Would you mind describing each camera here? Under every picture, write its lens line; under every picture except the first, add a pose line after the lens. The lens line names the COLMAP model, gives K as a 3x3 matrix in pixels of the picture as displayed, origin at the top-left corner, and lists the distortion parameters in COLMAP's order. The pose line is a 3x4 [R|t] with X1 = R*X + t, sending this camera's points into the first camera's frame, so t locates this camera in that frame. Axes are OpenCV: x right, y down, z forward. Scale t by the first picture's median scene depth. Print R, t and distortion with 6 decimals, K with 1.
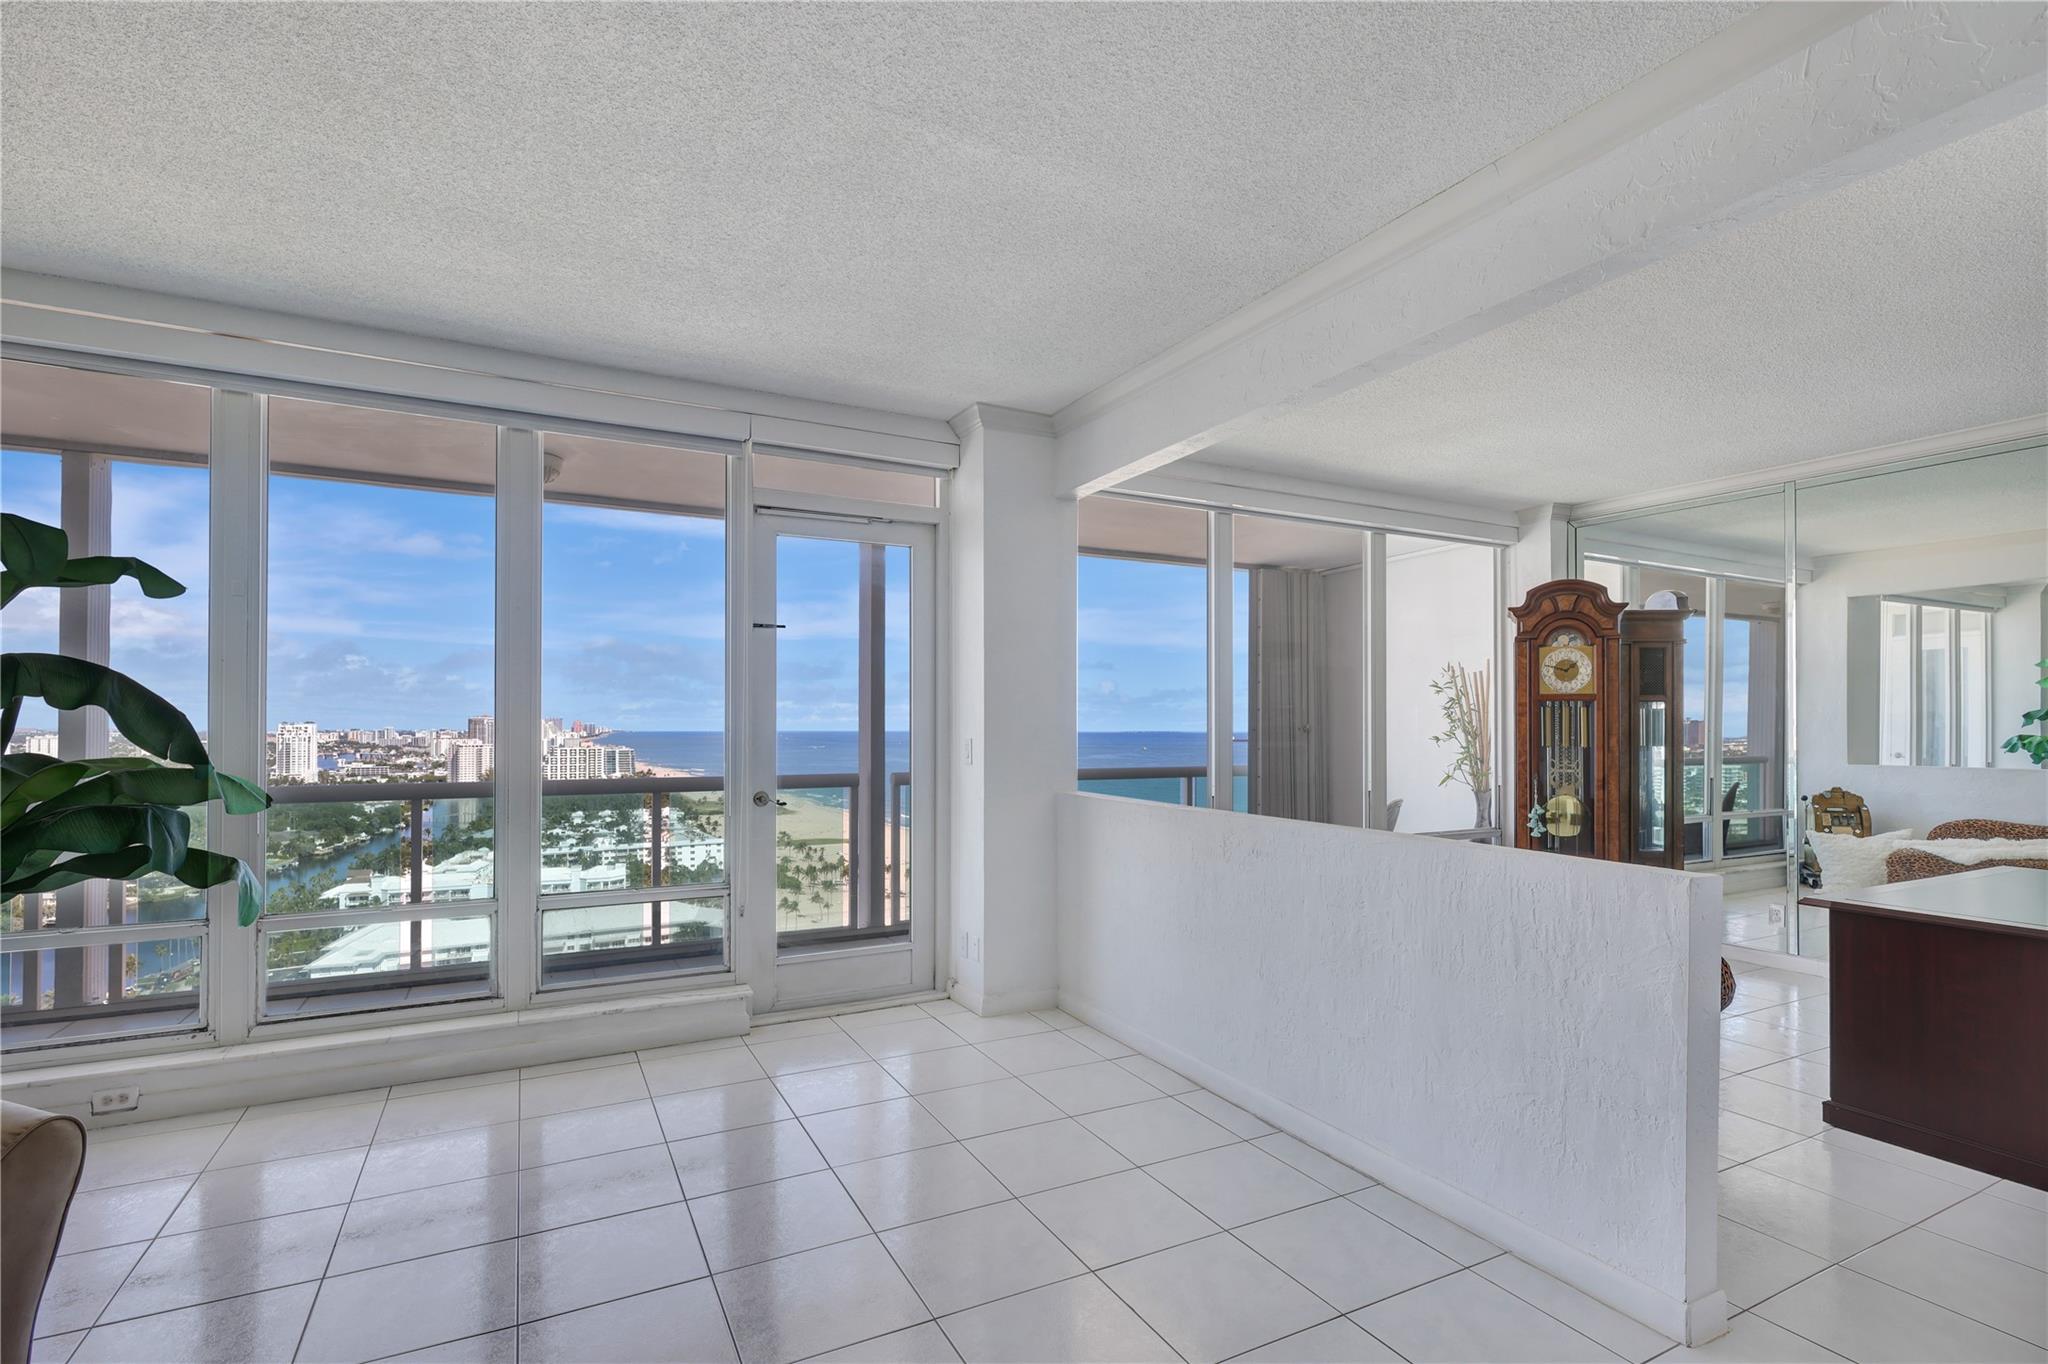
lens RADIAL K [[966.7, 0, 1030.2], [0, 966.7, 714.2], [0, 0, 1]] dist [0.003786, 0.000867]
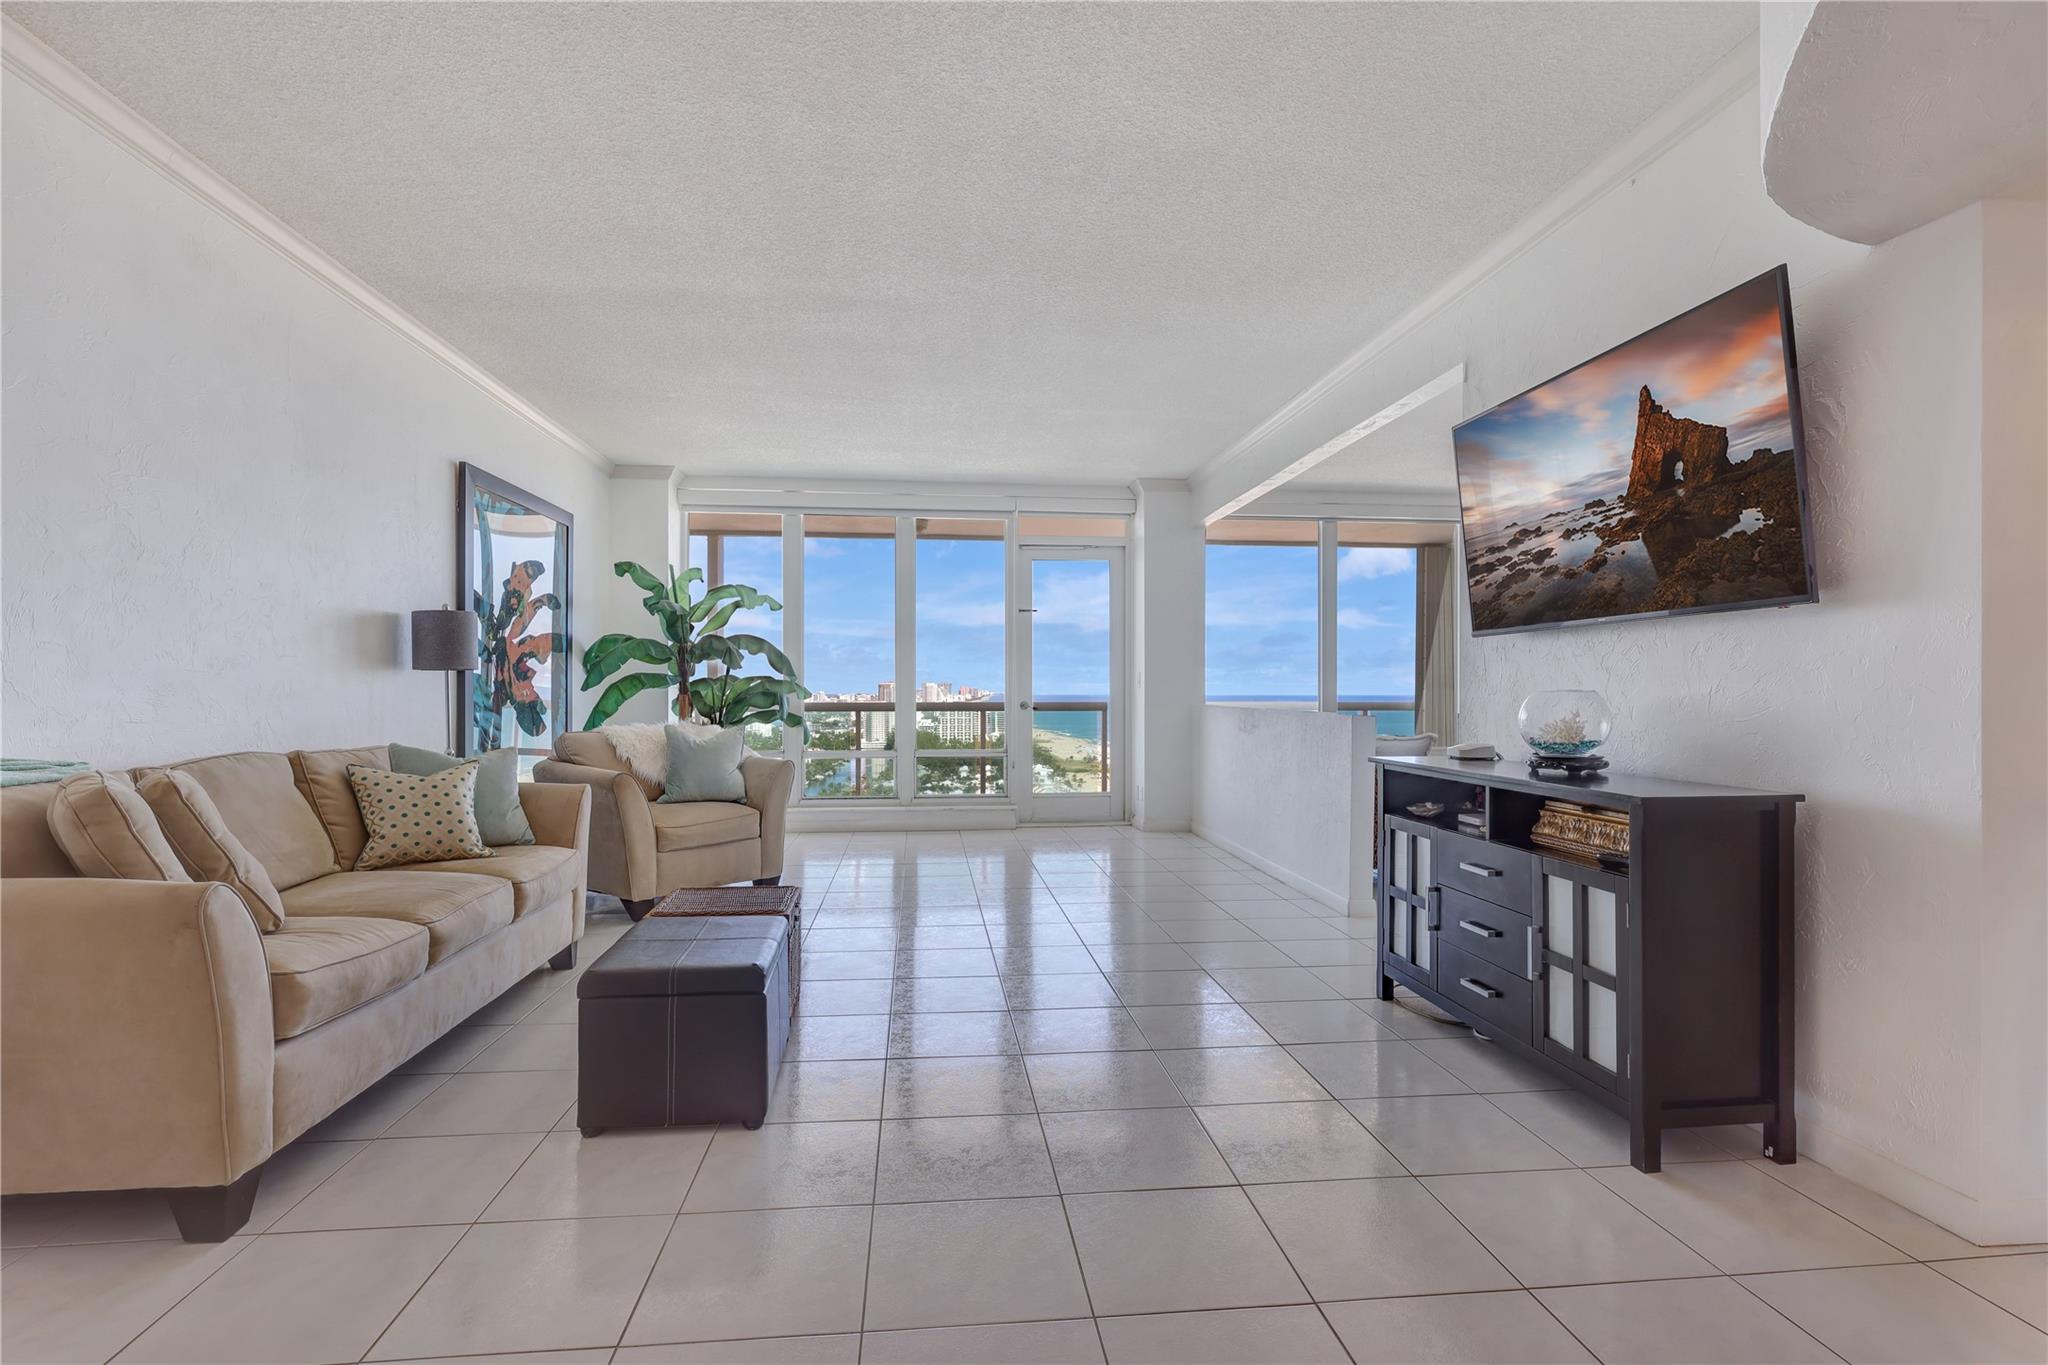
lens RADIAL K [[966.7, 0, 1016.1], [0, 966.7, 690.6], [0, 0, 1]] dist [0.003786, 0.000867]
pose [[0.927143, -0.001982, -0.374703, 0.258343], [0.006565, 0.999918, 0.010955, 0.025858], [0.374650, -0.012617, 0.927080, -0.460616]]
